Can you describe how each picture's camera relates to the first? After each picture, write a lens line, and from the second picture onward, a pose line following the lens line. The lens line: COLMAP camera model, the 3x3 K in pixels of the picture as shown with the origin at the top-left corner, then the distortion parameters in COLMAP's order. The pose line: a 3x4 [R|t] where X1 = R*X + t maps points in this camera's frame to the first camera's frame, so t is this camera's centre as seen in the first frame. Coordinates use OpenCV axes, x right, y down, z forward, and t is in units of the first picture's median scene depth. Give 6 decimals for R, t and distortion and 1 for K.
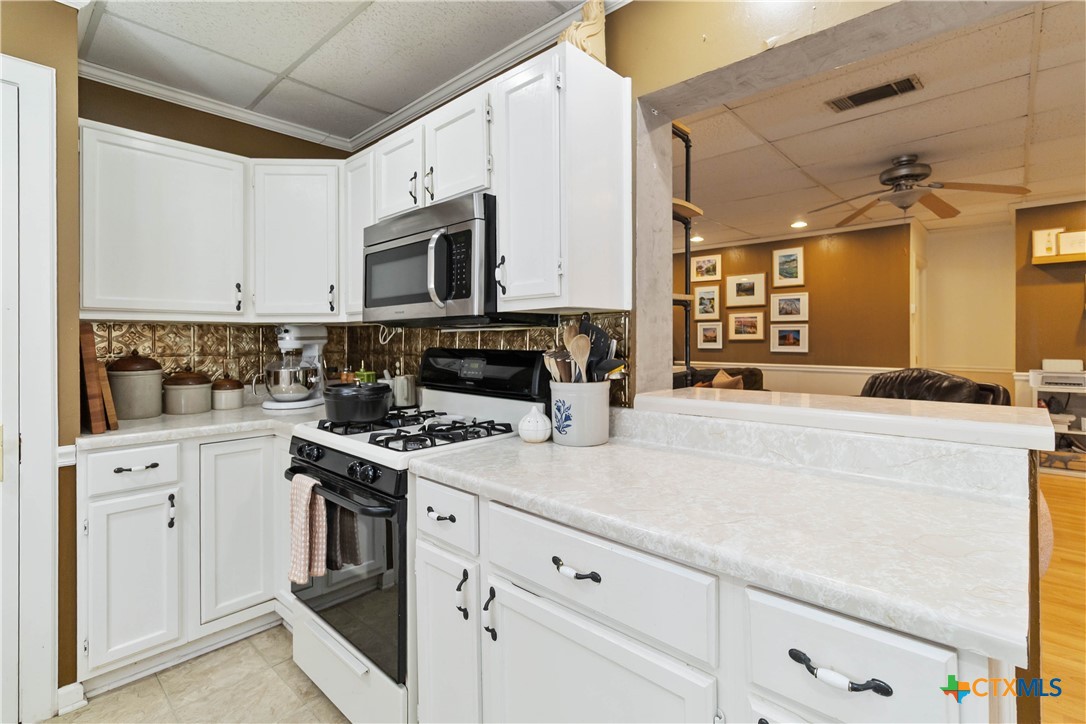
lens RADIAL K [[498.3, 0, 541.1], [0, 498.3, 339.0], [0, 0, 1]] dist [0.001122, -0.000004]
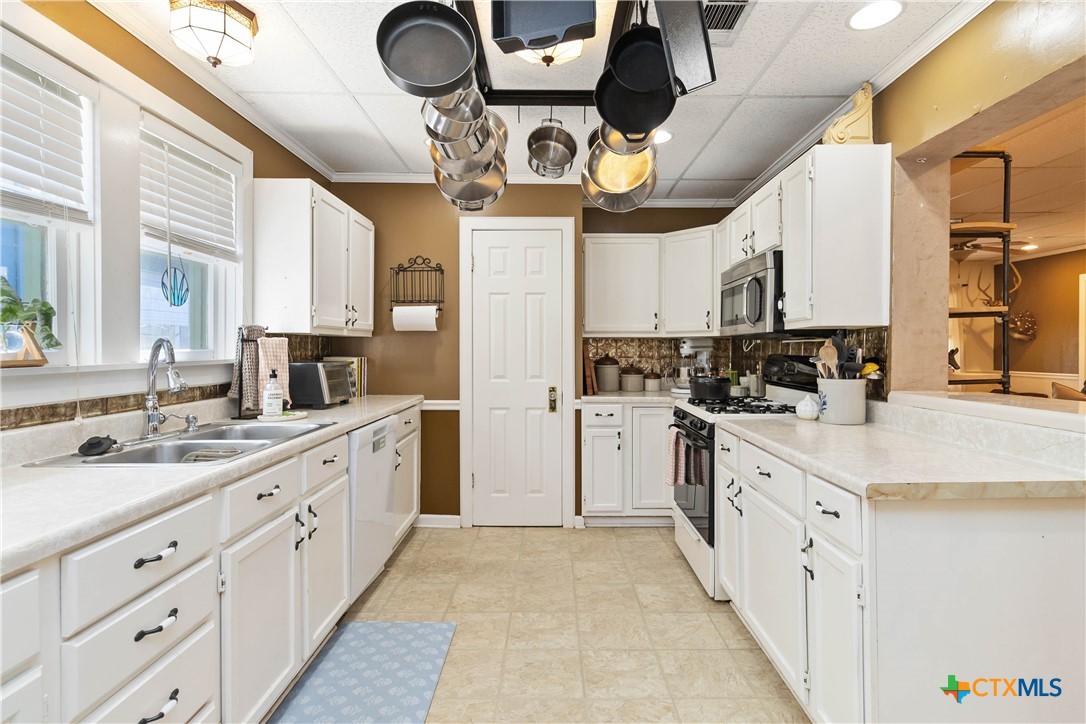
lens RADIAL K [[525.6, 0, 556.5], [0, 525.6, 353.9], [0, 0, 1]] dist [0.000376, 0.000329]
pose [[0.675262, 0.010205, -0.737507, 0.559005], [-0.000952, 0.999916, 0.012965, -0.001786], [0.737577, -0.008053, 0.675215, -0.503476]]
